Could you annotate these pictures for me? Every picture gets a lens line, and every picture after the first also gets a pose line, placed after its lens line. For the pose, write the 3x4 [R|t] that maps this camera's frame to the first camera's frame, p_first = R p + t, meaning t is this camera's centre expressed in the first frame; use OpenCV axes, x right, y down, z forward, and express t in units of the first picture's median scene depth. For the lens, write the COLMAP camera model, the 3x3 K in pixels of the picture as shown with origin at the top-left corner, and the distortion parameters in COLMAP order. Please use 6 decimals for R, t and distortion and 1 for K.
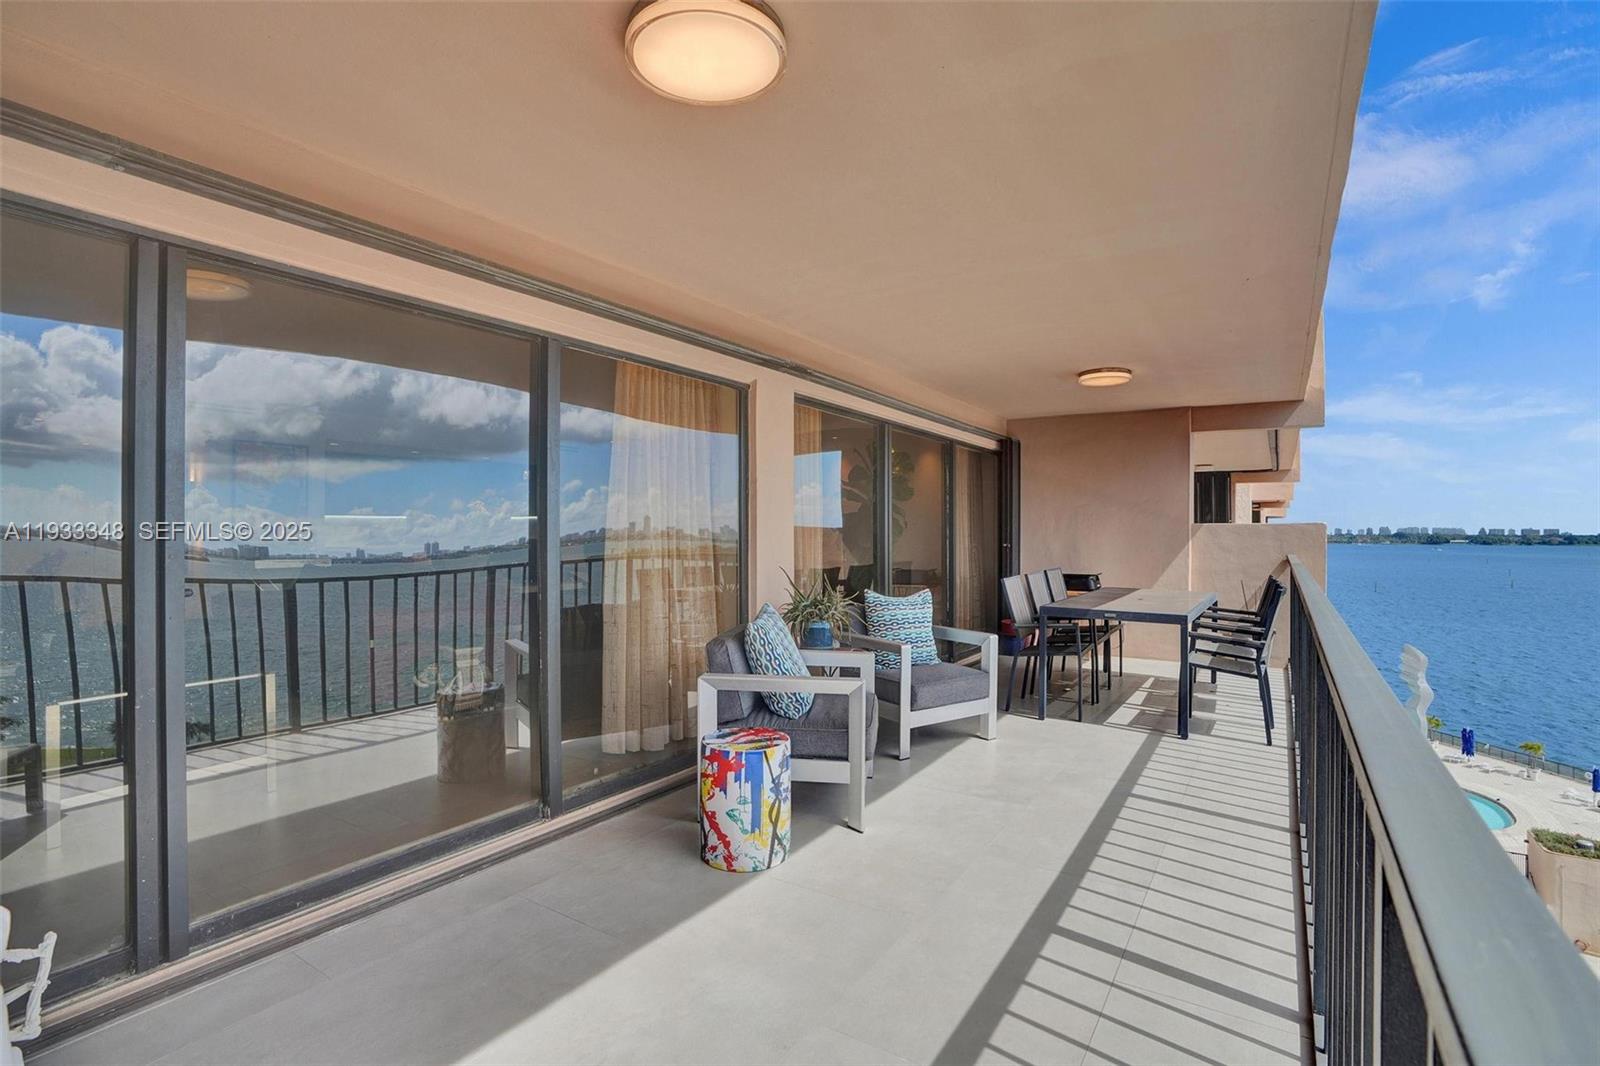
lens RADIAL K [[756.3, 0, 806.2], [0, 756.3, 530.4], [0, 0, 1]] dist [-0.031448, 0.000751]
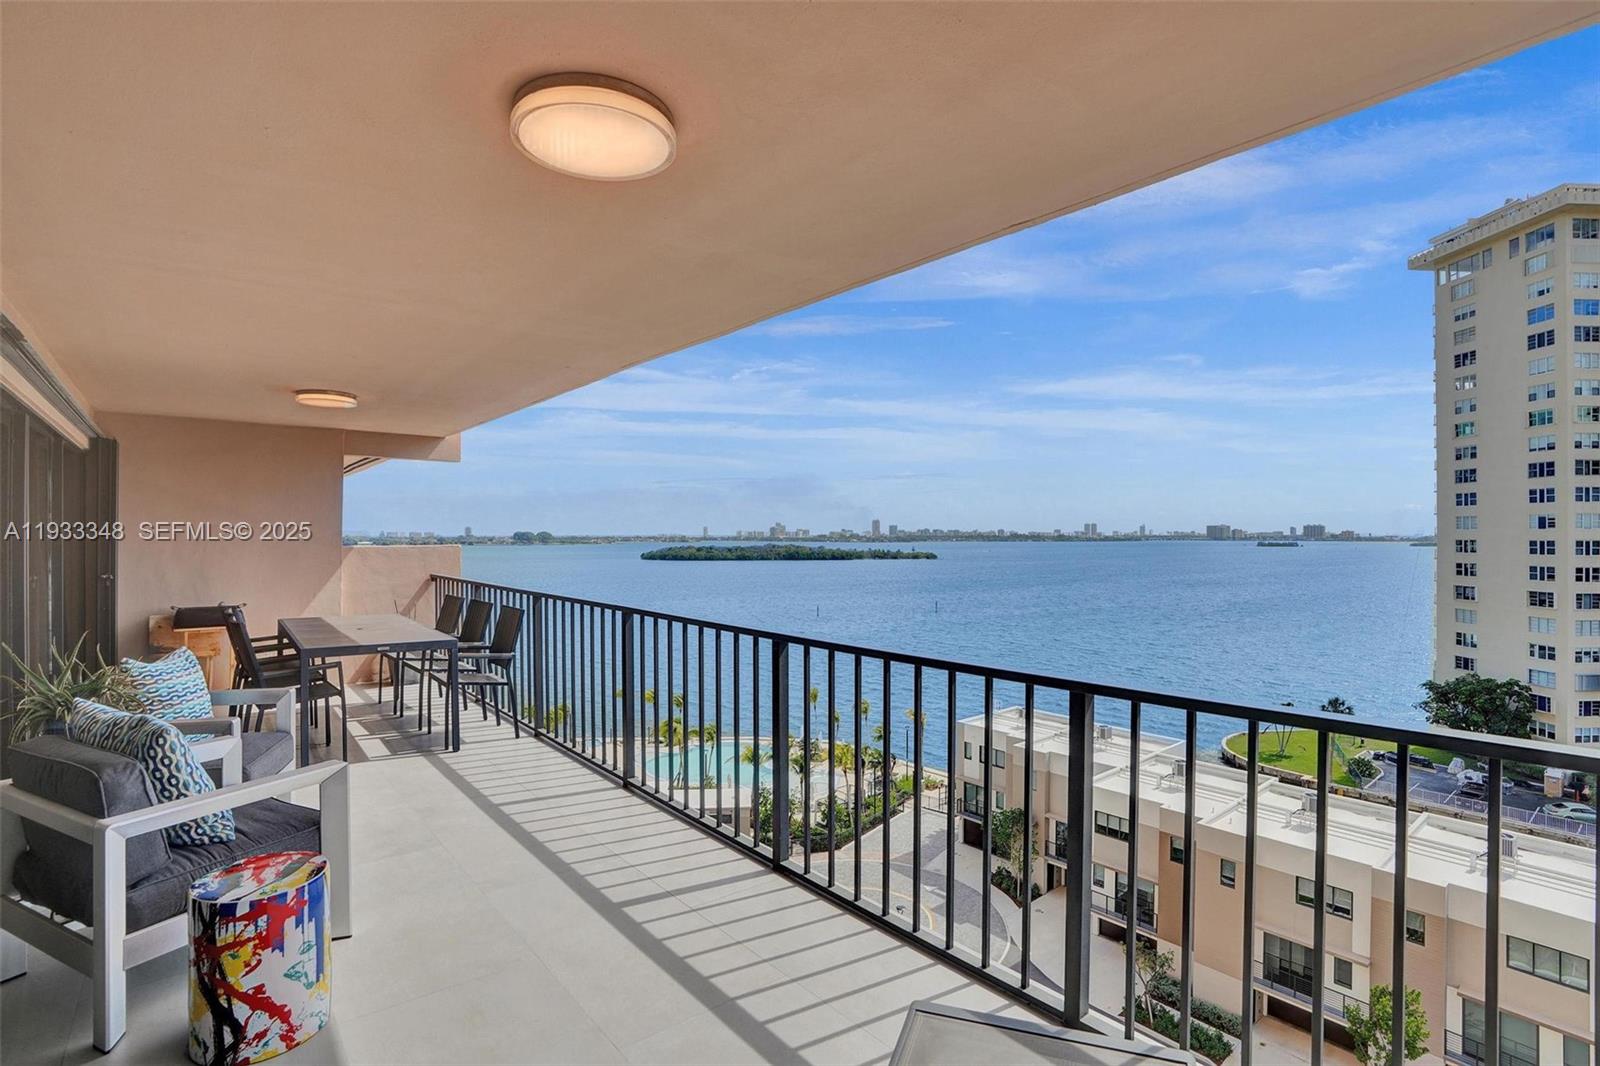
lens RADIAL K [[756.3, 0, 806.2], [0, 756.3, 530.4], [0, 0, 1]] dist [-0.031448, 0.000751]
pose [[0.337775, 0.005182, 0.941212, -0.616305], [0.004343, 0.999966, -0.007064, -0.061302], [-0.941217, 0.006474, 0.337741, 0.254479]]
